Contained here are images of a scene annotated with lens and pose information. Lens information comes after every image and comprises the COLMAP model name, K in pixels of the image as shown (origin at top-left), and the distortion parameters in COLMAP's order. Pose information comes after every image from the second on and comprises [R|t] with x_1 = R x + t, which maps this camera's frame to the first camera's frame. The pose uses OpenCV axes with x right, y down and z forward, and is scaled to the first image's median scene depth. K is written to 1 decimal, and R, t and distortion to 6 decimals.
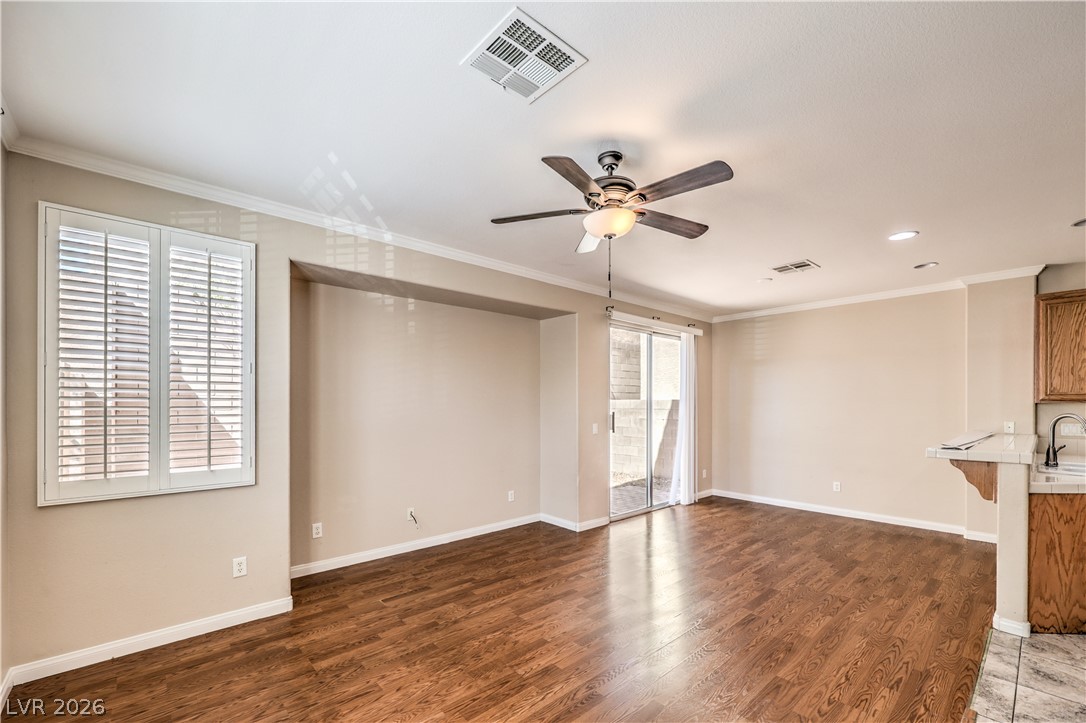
lens RADIAL K [[452.2, 0, 544.7], [0, 452.2, 401.4], [0, 0, 1]] dist [0.000711, 0.000257]
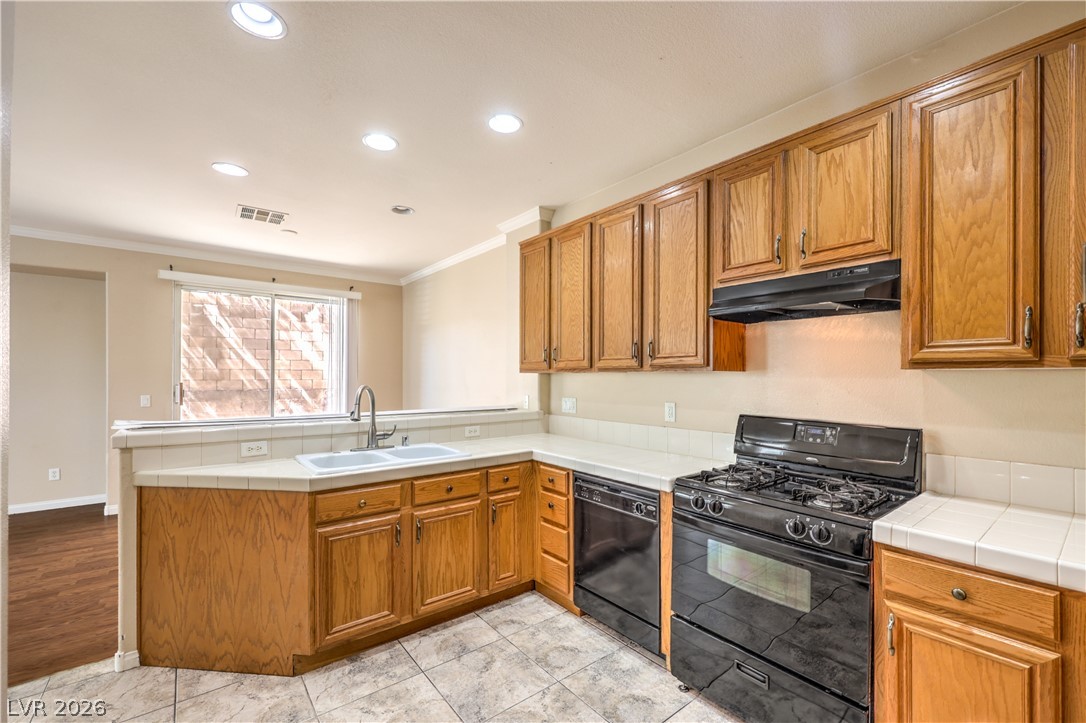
lens RADIAL K [[461.9, 0, 543.7], [0, 461.9, 377.0], [0, 0, 1]] dist [0.001571, 0.000328]
pose [[0.997625, 0.002962, -0.068813, 1.561152], [-0.002516, 0.999975, 0.006573, 0.007757], [0.068831, -0.006384, 0.997608, 0.220115]]
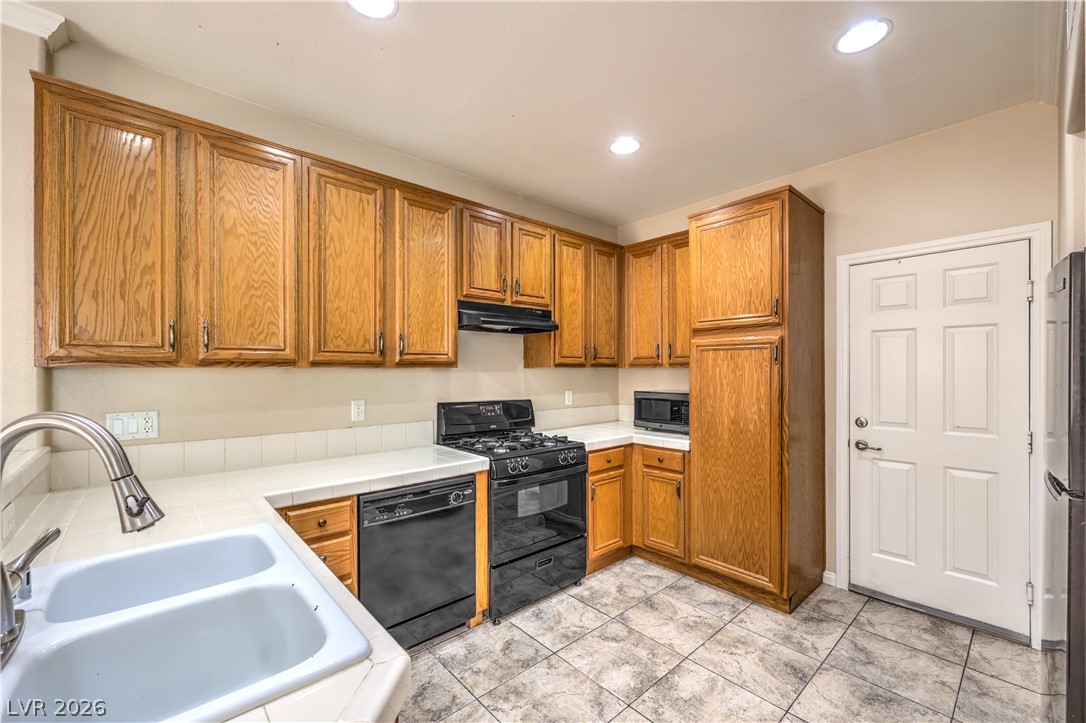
lens RADIAL K [[444.0, 0, 545.5], [0, 444.0, 373.4], [0, 0, 1]] dist [-0.001561, -0.000191]
pose [[-0.002658, -0.008006, 0.999964, 0.960271], [-0.004369, 0.999959, 0.007994, 0.005900], [-0.999987, -0.004348, -0.002693, 0.776708]]
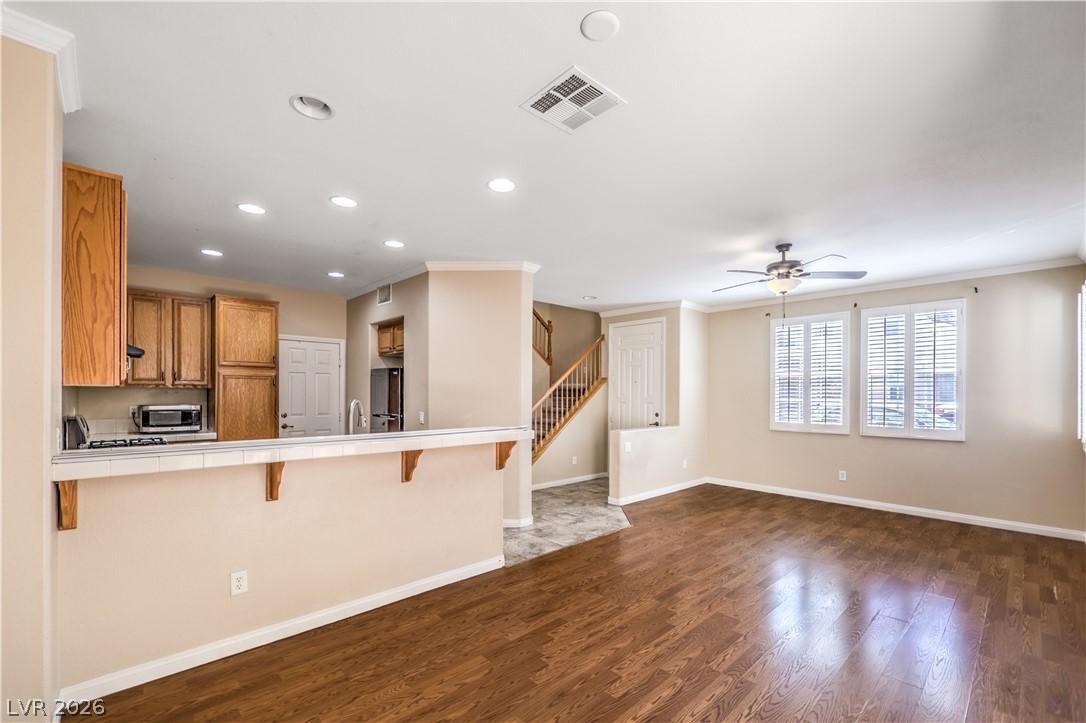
lens RADIAL K [[454.9, 0, 539.9], [0, 454.9, 390.5], [0, 0, 1]] dist [0.001466, -0.000037]
pose [[-0.999918, -0.006481, -0.011005, 0.801511], [-0.006375, 0.999934, -0.009569, 0.015173], [0.011067, -0.009498, -0.999894, 2.020527]]
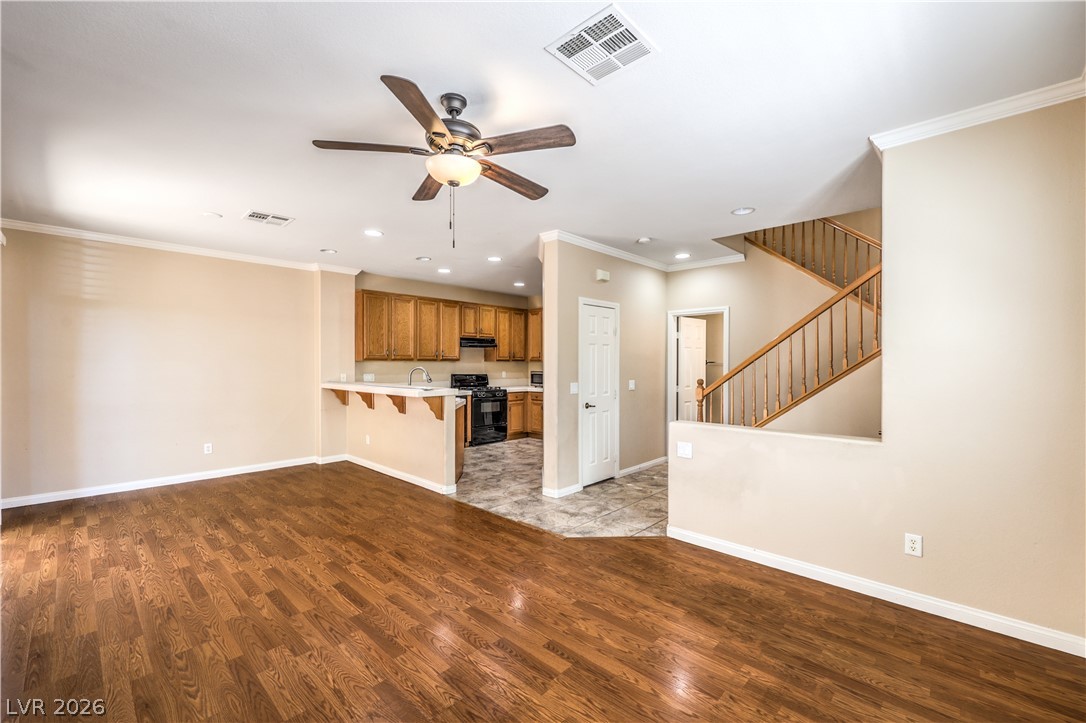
lens RADIAL K [[448.3, 0, 549.7], [0, 448.3, 364.5], [0, 0, 1]] dist [-0.001719, -0.000270]
pose [[-0.082671, -0.003433, 0.996571, -0.614703], [-0.006531, 0.999974, 0.002902, 0.009873], [-0.996555, -0.006269, -0.082691, 0.661732]]
